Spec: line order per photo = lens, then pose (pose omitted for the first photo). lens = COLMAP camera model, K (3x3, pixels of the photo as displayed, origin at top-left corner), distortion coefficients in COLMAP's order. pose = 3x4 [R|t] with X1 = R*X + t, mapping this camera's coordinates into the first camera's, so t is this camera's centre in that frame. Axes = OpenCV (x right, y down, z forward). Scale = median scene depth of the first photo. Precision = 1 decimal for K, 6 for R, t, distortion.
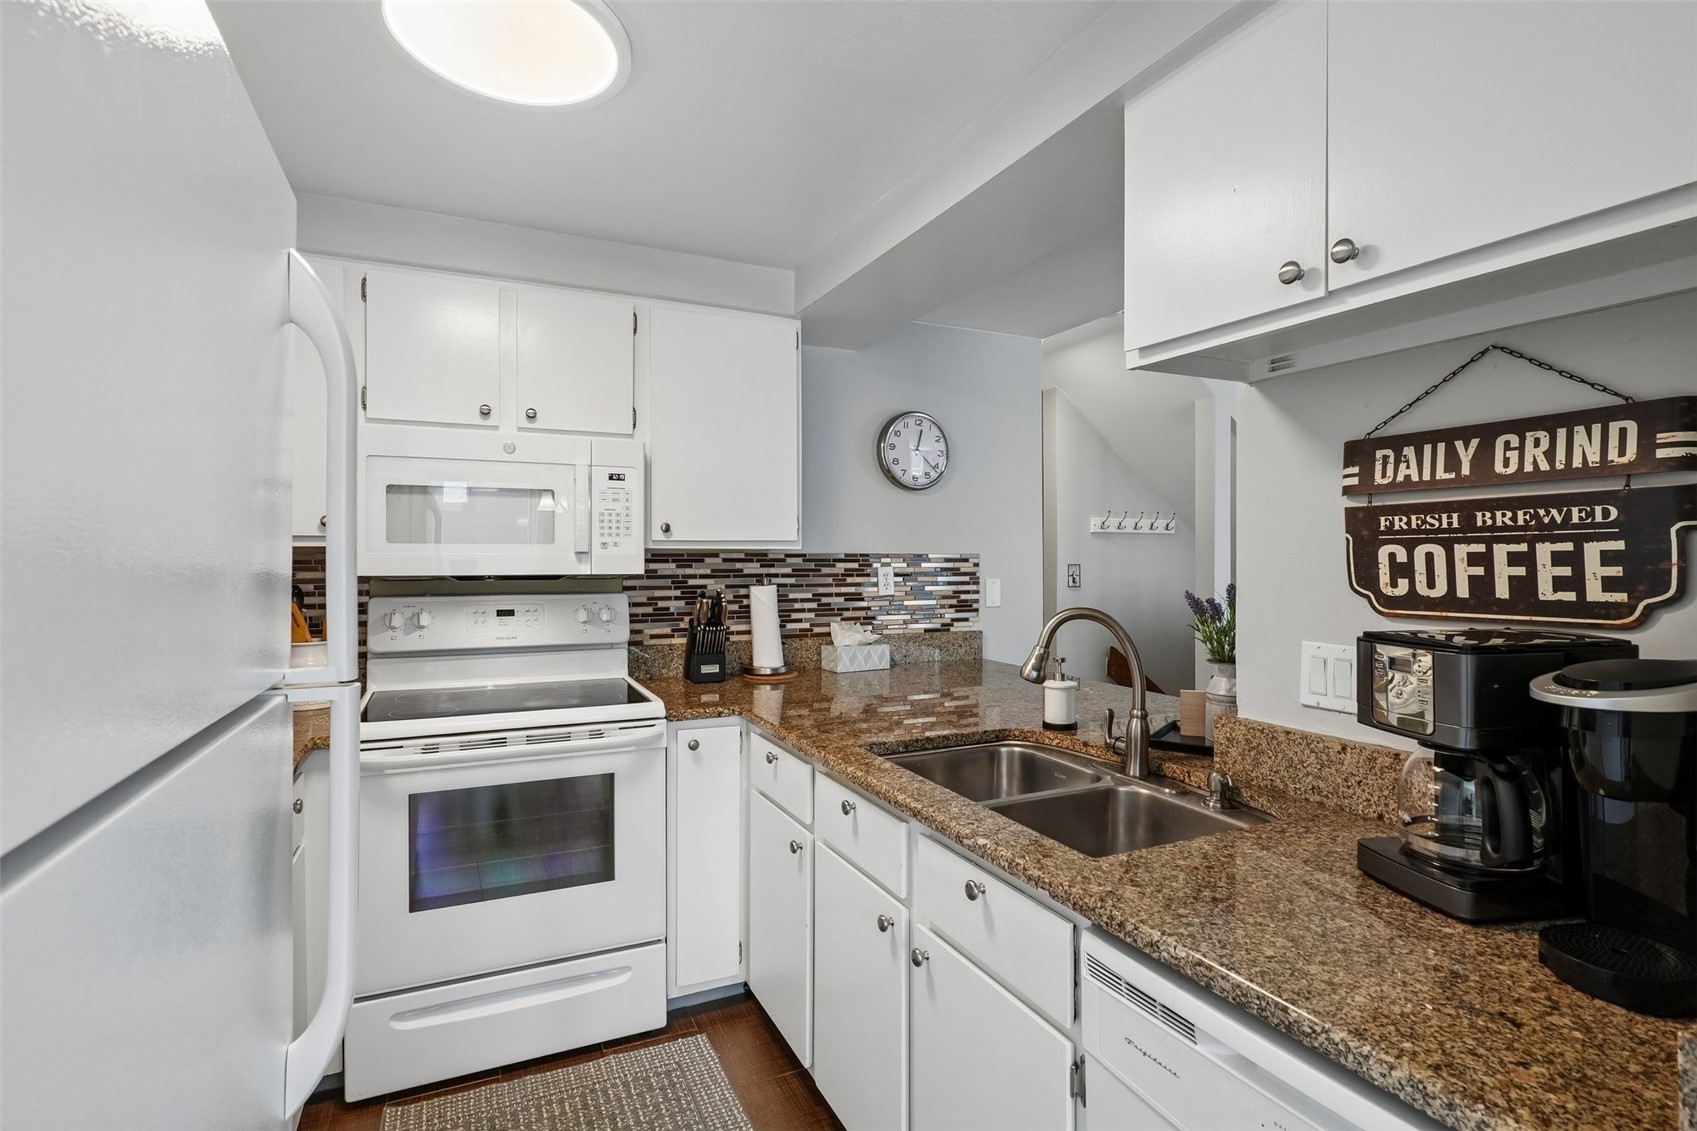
lens RADIAL K [[828.2, 0, 846.8], [0, 828.2, 574.7], [0, 0, 1]] dist [-0.034683, 0.000249]
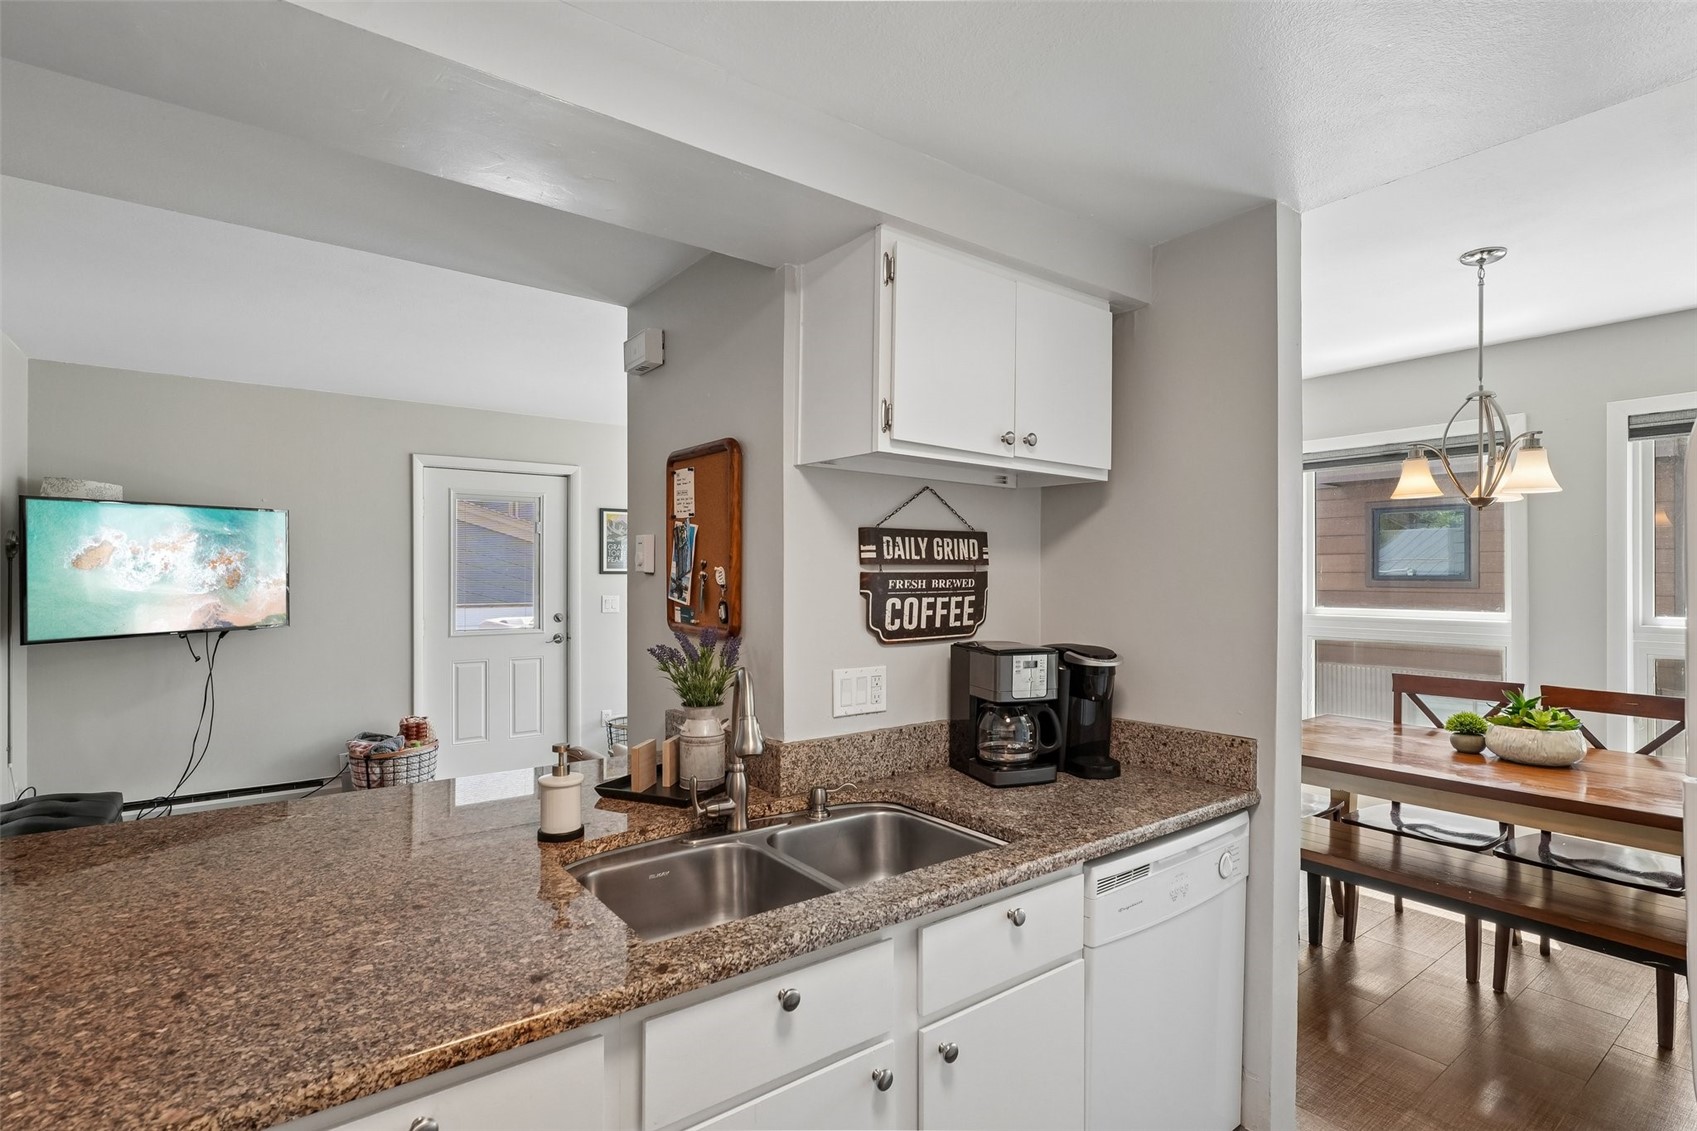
lens RADIAL K [[828.2, 0, 846.8], [0, 828.2, 574.7], [0, 0, 1]] dist [-0.034683, 0.000249]
pose [[-0.217022, 0.002985, 0.976162, -0.918096], [0.018705, 0.999824, 0.001101, -0.089745], [-0.975988, 0.018498, -0.217039, 1.513061]]
